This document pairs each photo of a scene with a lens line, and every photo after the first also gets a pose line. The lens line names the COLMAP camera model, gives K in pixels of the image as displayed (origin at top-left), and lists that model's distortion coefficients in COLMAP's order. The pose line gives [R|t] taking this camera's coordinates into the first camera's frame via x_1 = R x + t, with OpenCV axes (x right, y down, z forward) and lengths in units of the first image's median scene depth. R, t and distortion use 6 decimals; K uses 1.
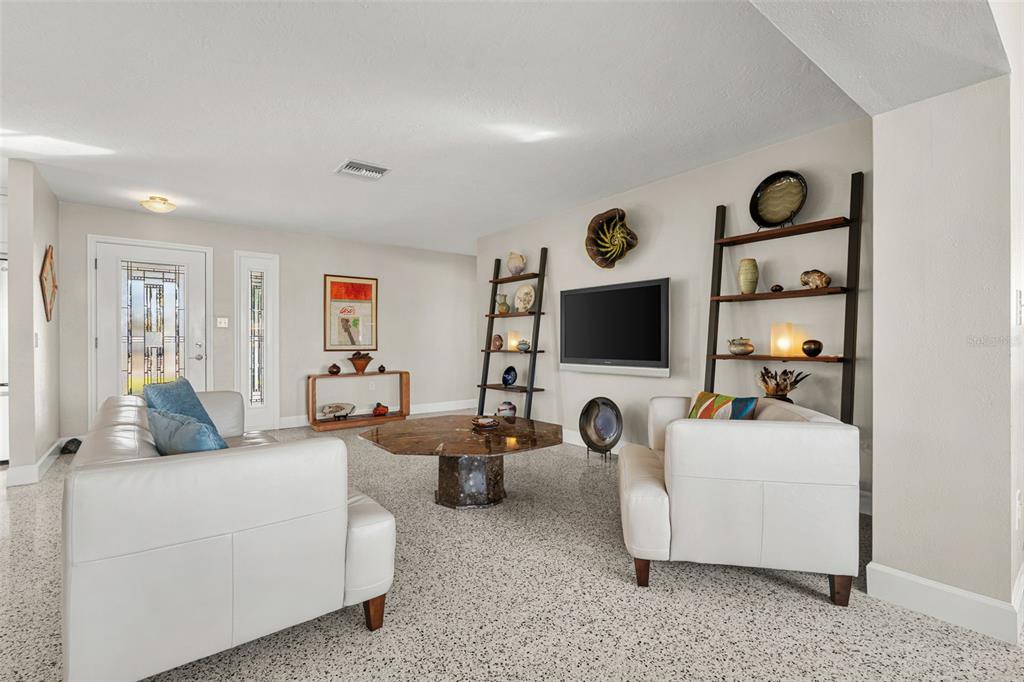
lens RADIAL K [[463.0, 0, 513.8], [0, 463.0, 343.2], [0, 0, 1]] dist [-0.000431, 0.000487]
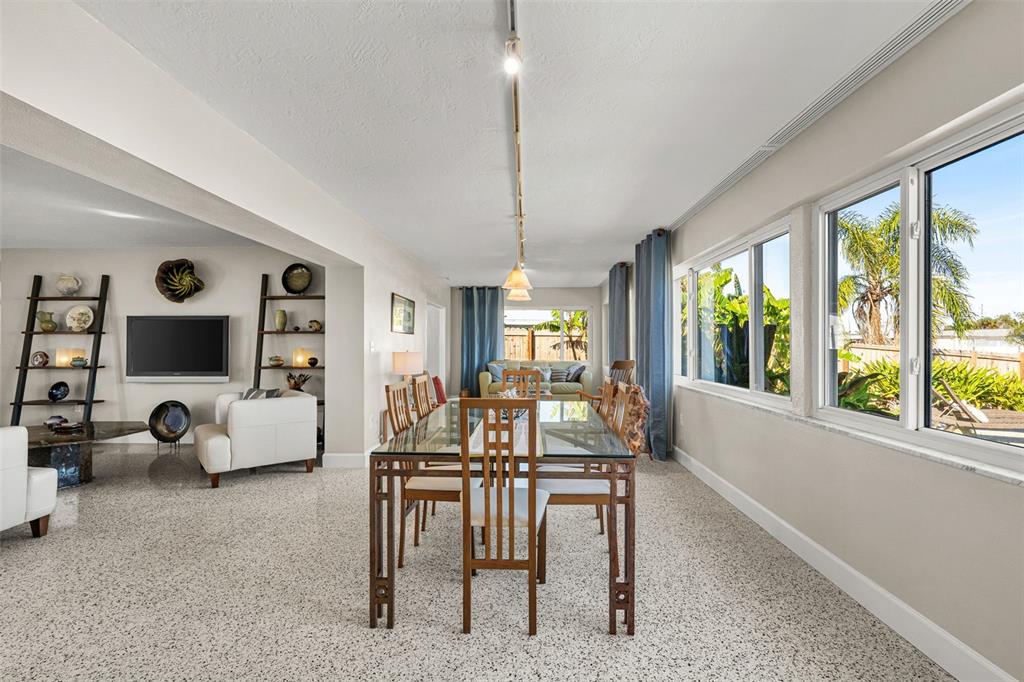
lens RADIAL K [[463.0, 0, 513.8], [0, 463.0, 343.2], [0, 0, 1]] dist [-0.000431, 0.000487]
pose [[0.635925, 0.005468, 0.771731, -0.206255], [0.002689, 0.999953, -0.009301, -0.031757], [-0.771746, 0.007990, 0.635881, -0.582973]]
